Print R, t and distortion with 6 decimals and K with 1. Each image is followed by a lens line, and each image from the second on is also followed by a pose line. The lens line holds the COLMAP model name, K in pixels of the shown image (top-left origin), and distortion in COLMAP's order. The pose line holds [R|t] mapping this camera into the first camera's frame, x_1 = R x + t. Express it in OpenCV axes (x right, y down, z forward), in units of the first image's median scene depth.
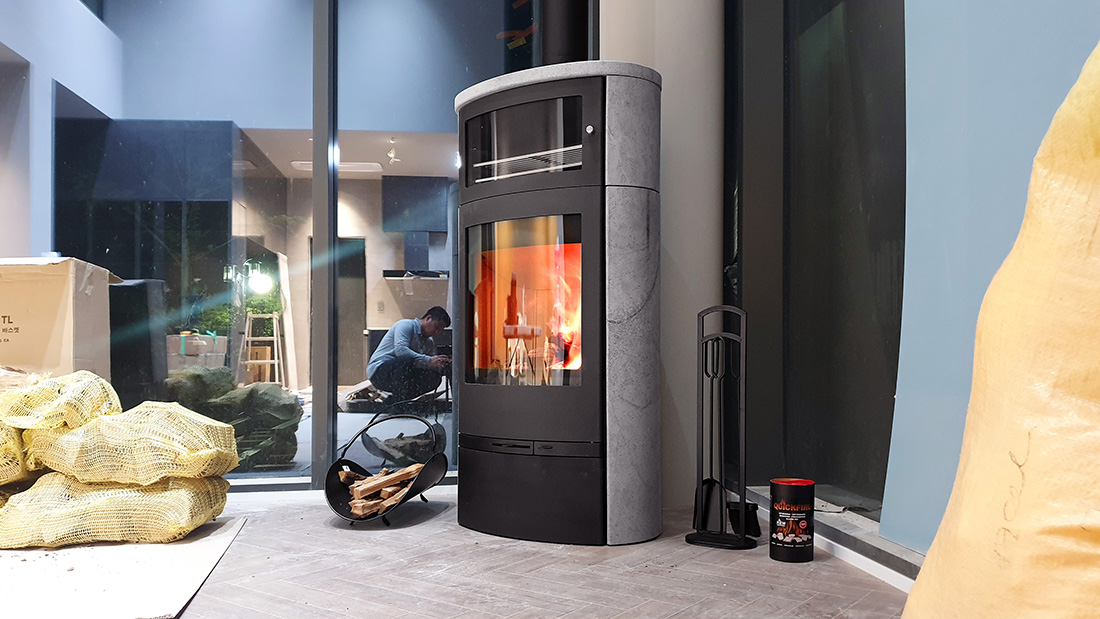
lens RADIAL K [[915.8, 0, 559.5], [0, 915.8, 356.3], [0, 0, 1]] dist [-0.004808, 0.001558]
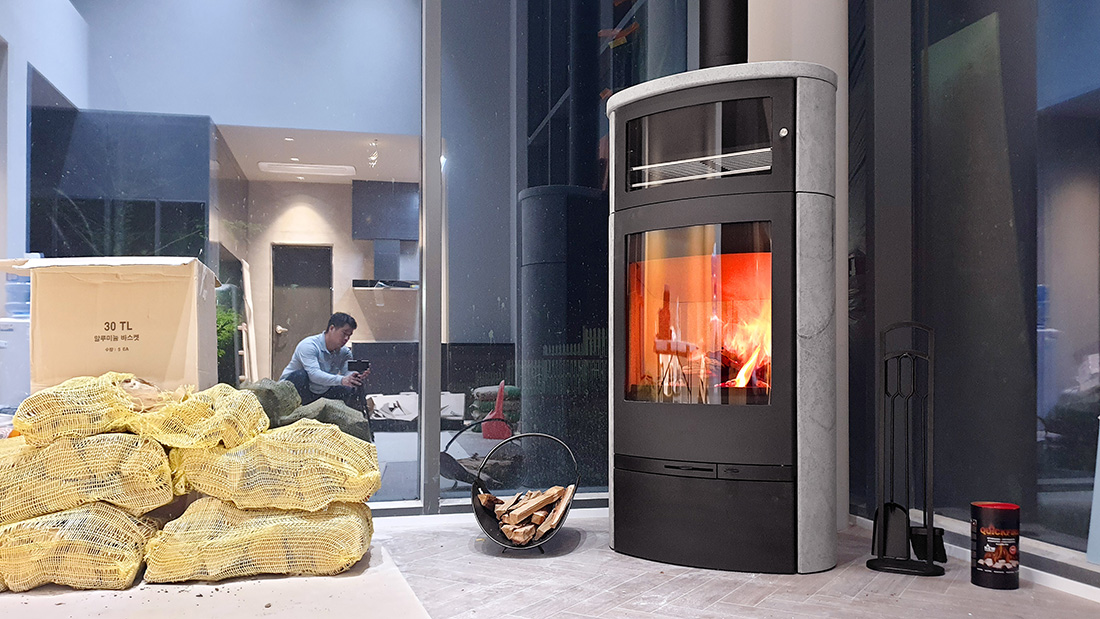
lens RADIAL K [[949.5, 0, 587.7], [0, 949.5, 362.2], [0, 0, 1]] dist [0.015107, -0.002312]
pose [[0.996087, 0.010652, 0.087738, -0.236626], [-0.009513, 0.999865, -0.013396, 0.003432], [-0.087869, 0.012509, 0.996053, 0.033923]]
